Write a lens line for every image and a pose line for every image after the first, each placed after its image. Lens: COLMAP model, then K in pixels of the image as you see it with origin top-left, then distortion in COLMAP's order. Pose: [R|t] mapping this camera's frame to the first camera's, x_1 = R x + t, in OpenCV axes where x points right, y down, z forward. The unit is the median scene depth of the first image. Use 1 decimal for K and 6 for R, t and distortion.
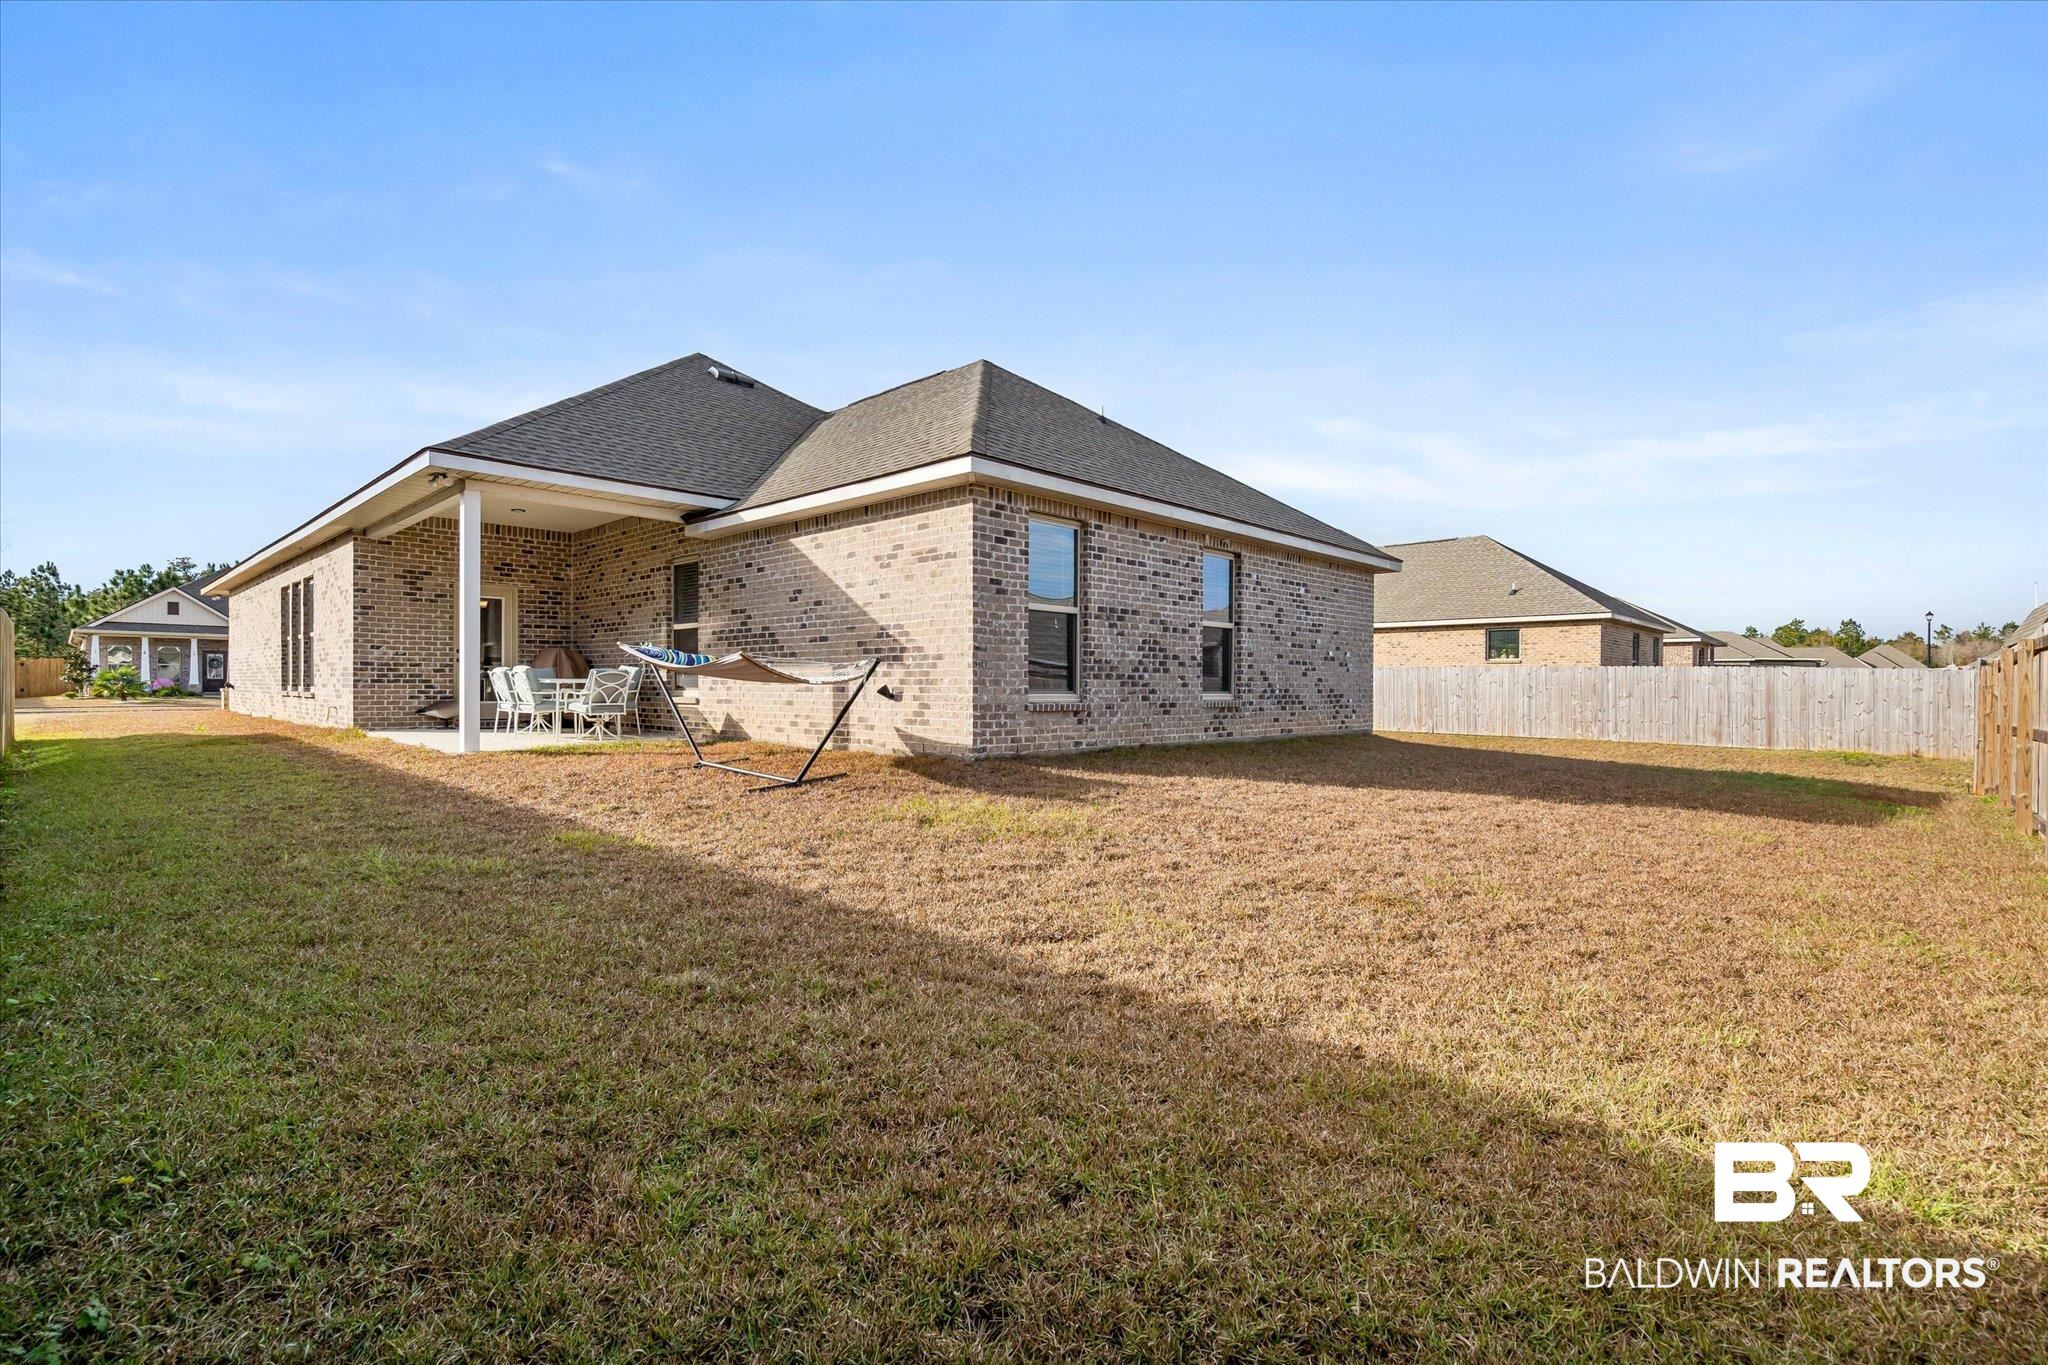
lens RADIAL K [[939.5, 0, 1012.2], [0, 939.5, 688.3], [0, 0, 1]] dist [-0.013883, 0.000549]
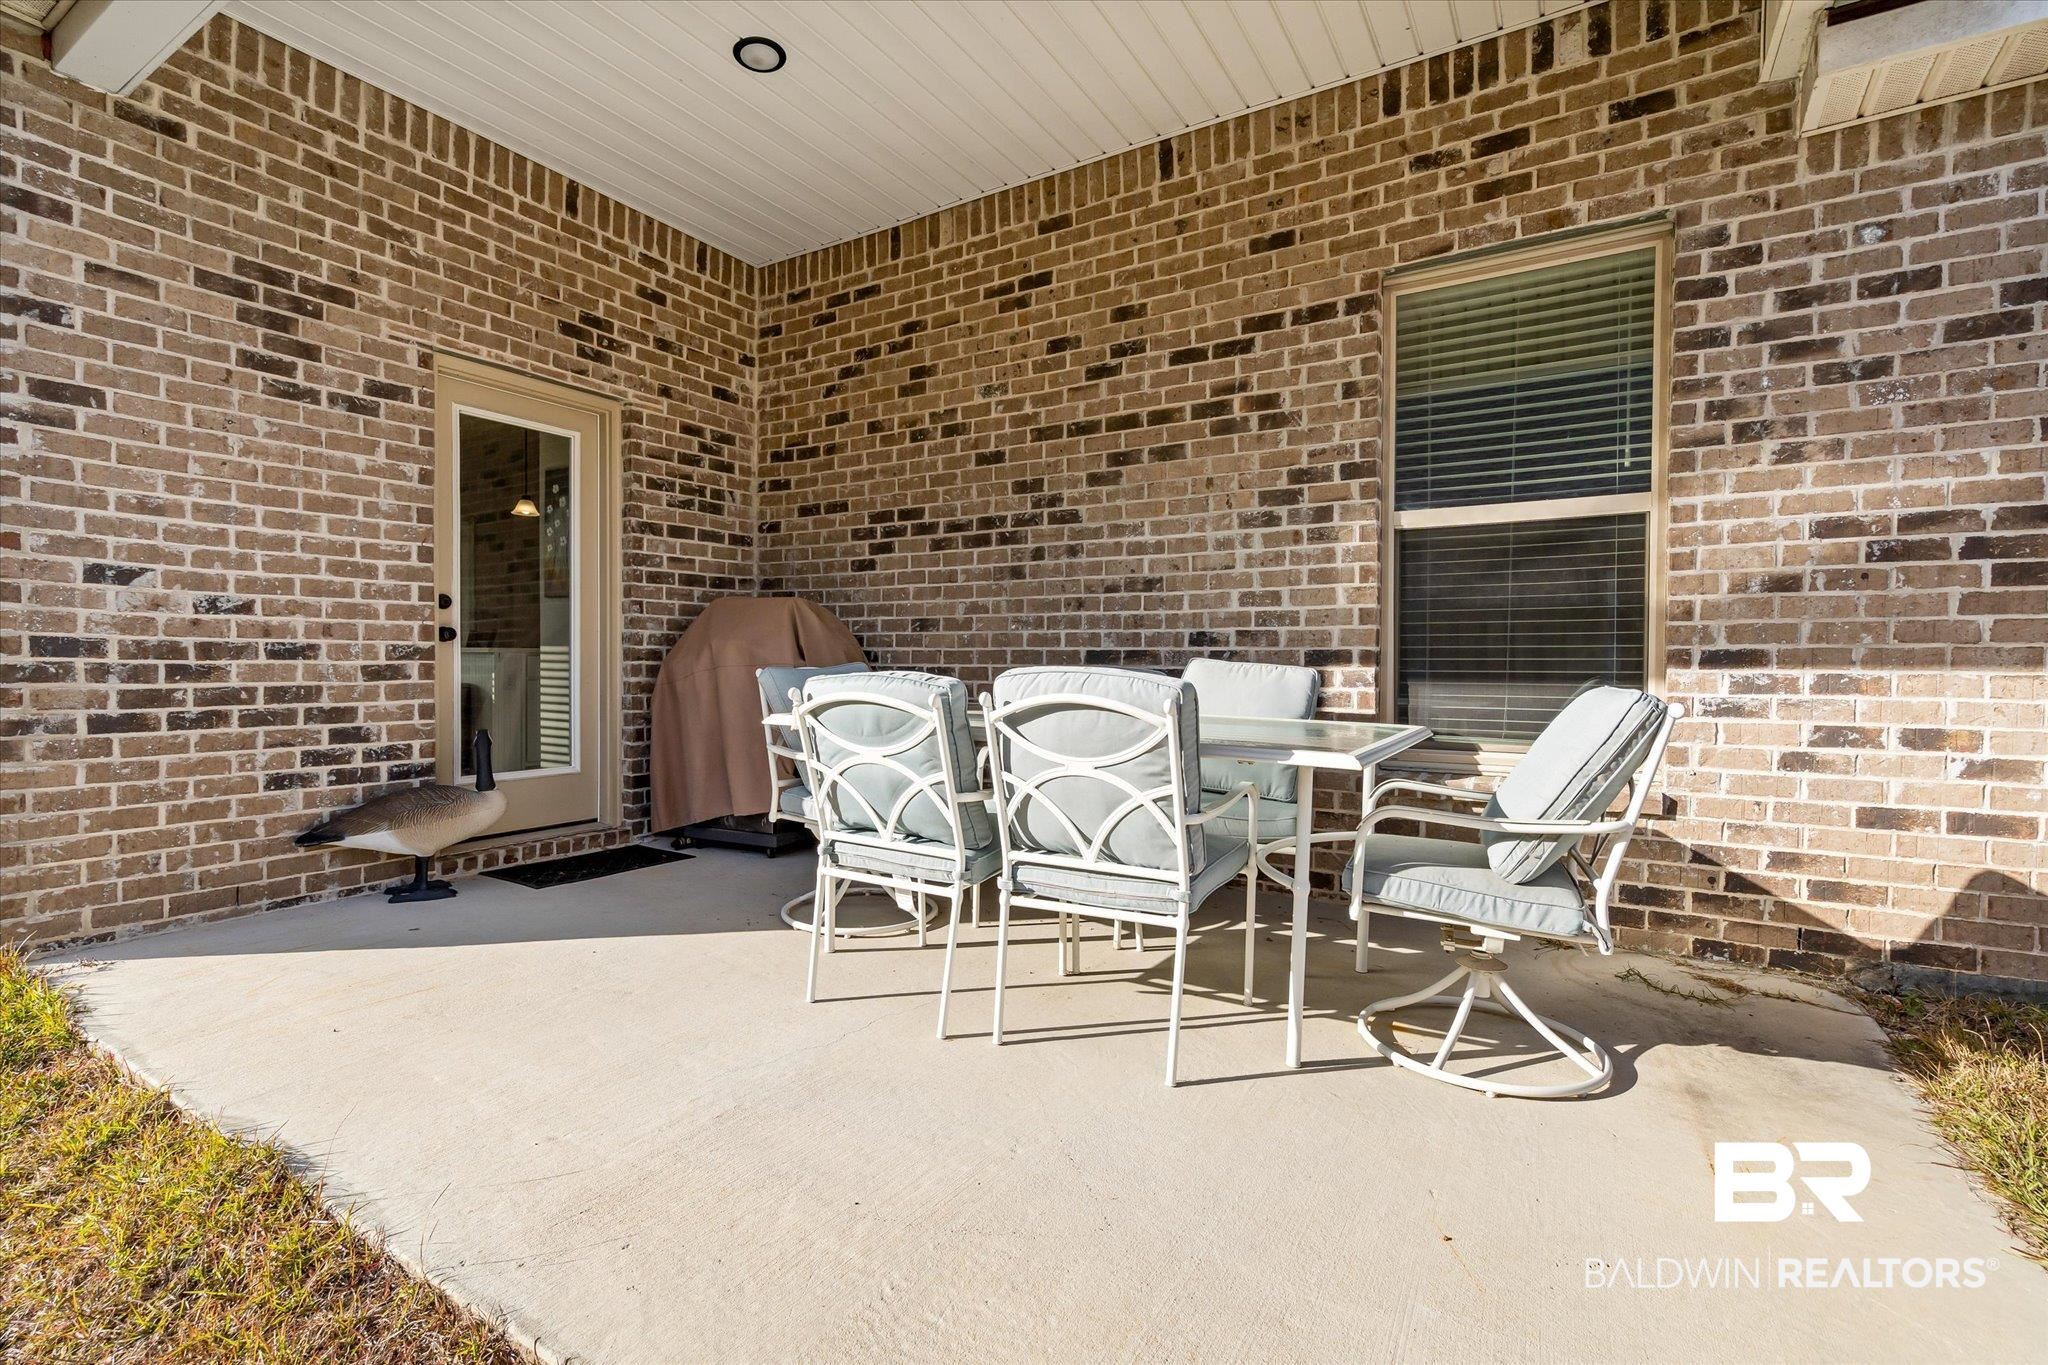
lens RADIAL K [[939.5, 0, 1032.0], [0, 939.5, 680.3], [0, 0, 1]] dist [-0.013883, 0.000549]
pose [[0.979732, -0.004568, 0.200263, -0.354248], [-0.000166, 0.999721, 0.023616, -0.016896], [-0.200315, -0.023170, 0.979458, 0.512376]]
